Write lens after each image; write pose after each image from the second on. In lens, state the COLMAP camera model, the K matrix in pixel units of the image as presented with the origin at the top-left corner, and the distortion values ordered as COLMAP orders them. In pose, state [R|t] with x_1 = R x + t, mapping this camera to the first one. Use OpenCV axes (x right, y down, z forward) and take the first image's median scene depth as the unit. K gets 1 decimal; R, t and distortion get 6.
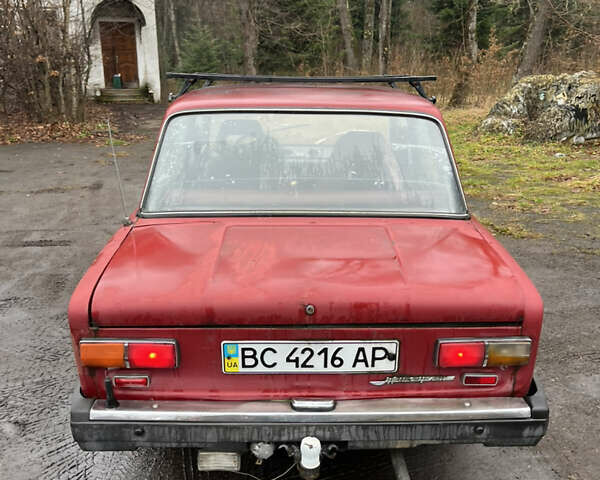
lens RADIAL K [[687.9, 0, 300.0], [0, 687.9, 240.0], [0, 0, 1]] dist [0.012442, -0.001551]
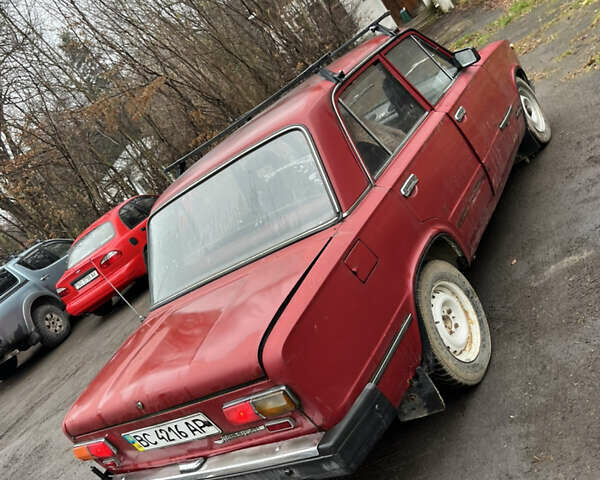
lens RADIAL K [[687.9, 0, 300.0], [0, 687.9, 240.0], [0, 0, 1]] dist [0.012442, -0.001551]
pose [[0.658193, -0.314012, -0.684235, 1.129993], [0.437815, 0.899024, 0.008567, -0.051865], [0.612454, -0.305207, 0.729211, 0.338882]]
